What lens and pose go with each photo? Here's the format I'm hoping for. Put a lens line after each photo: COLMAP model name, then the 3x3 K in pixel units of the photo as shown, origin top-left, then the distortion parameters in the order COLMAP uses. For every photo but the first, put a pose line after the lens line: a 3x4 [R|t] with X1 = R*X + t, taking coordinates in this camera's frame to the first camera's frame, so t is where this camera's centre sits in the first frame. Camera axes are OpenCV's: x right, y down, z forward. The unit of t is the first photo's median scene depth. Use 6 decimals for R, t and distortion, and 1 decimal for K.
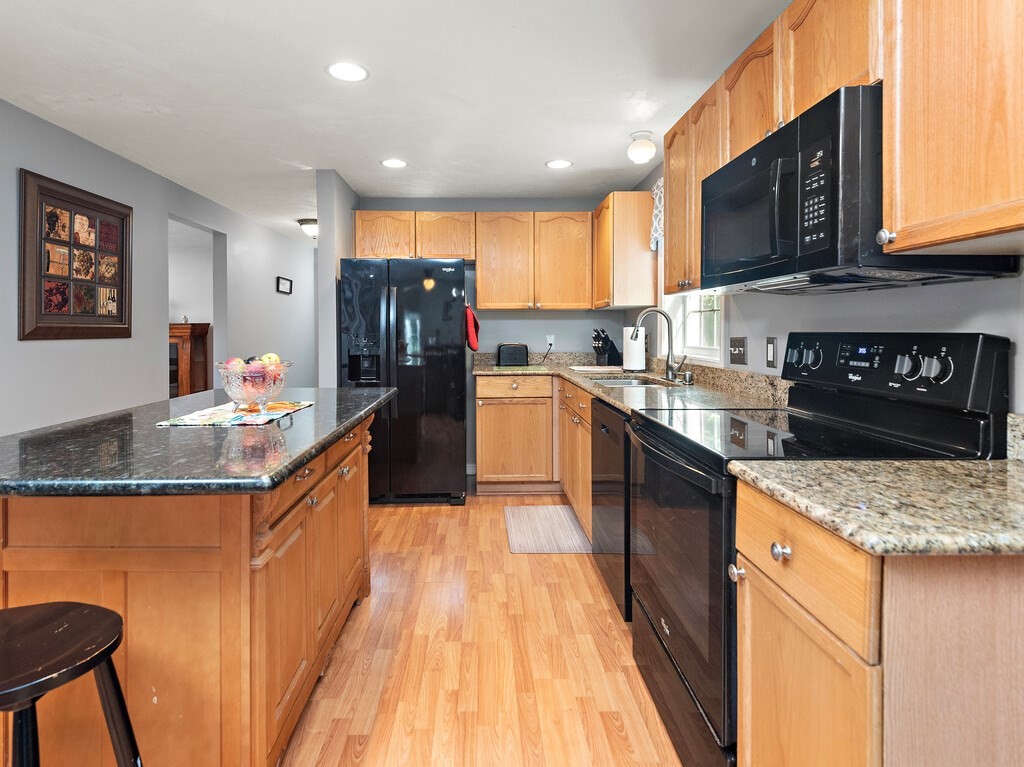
lens RADIAL K [[524.6, 0, 490.1], [0, 524.6, 335.0], [0, 0, 1]] dist [0.000078, -0.000849]
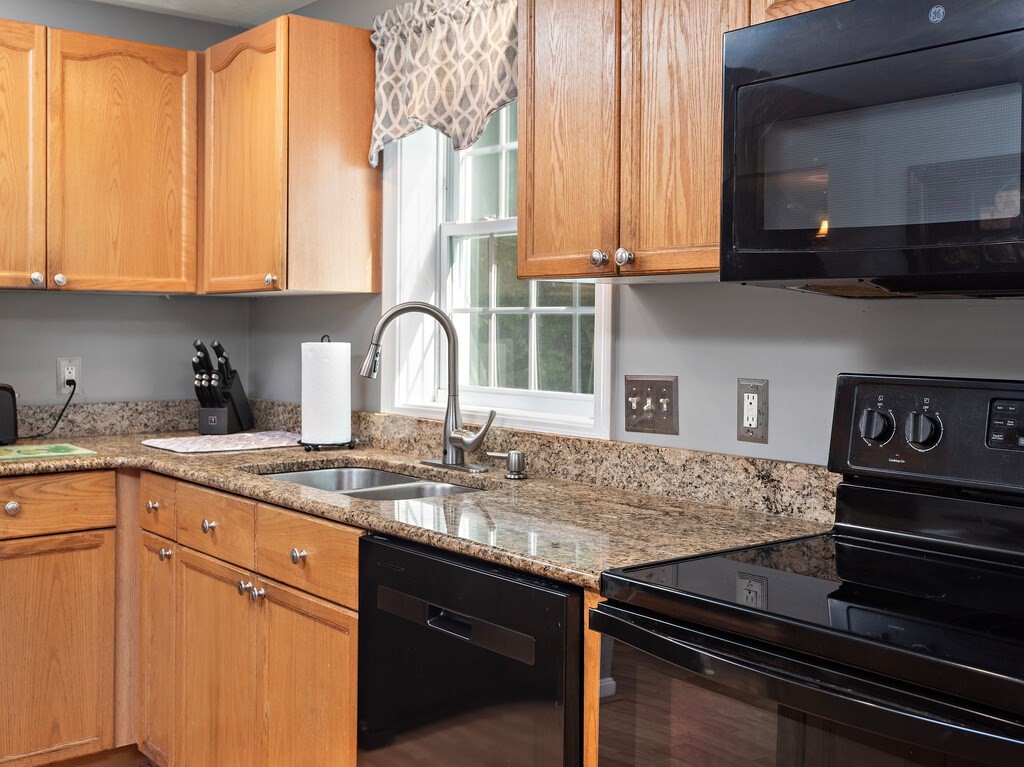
lens RADIAL K [[1116.3, 0, 513.6], [0, 1116.3, 331.8], [0, 0, 1]] dist [0.007053, 0.025014]
pose [[0.781793, 0.005155, 0.623517, -0.231489], [-0.004038, 0.999987, -0.003205, -0.029095], [-0.623526, -0.000012, 0.781803, 0.277910]]
